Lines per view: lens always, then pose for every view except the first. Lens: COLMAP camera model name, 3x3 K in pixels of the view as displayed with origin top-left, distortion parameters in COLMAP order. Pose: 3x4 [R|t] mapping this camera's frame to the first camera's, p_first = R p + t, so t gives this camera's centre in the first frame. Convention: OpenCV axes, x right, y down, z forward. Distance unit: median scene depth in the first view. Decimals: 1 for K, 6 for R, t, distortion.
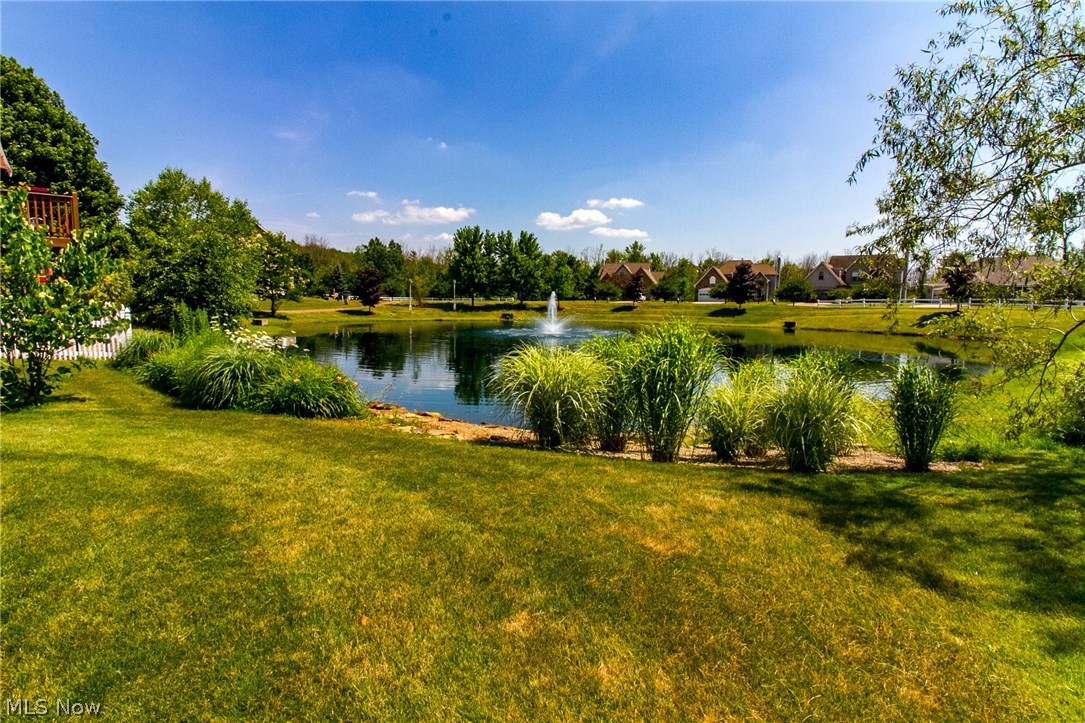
lens RADIAL K [[508.5, 0, 540.6], [0, 508.5, 363.0], [0, 0, 1]] dist [0.001389, -0.016637]
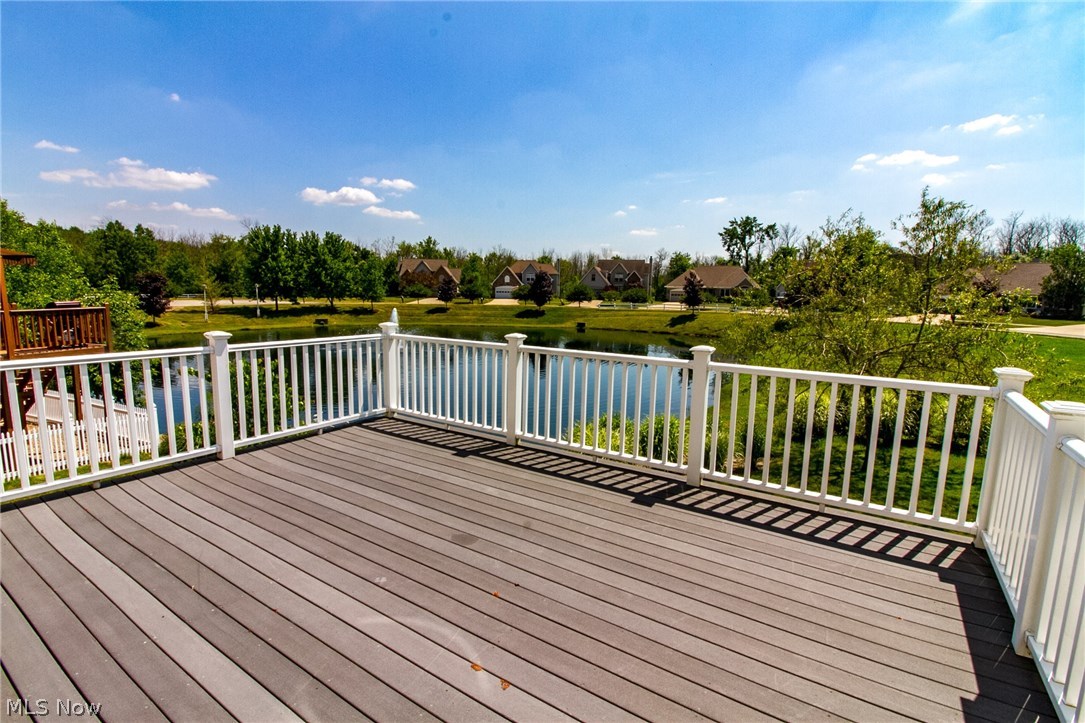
lens RADIAL K [[509.2, 0, 542.5], [0, 509.2, 361.5], [0, 0, 1]] dist [-0.012951, -0.006210]
pose [[0.903820, -0.062075, 0.423387, -0.081390], [0.046320, 0.997801, 0.047412, -0.035074], [-0.425399, -0.023241, 0.904708, -0.048071]]
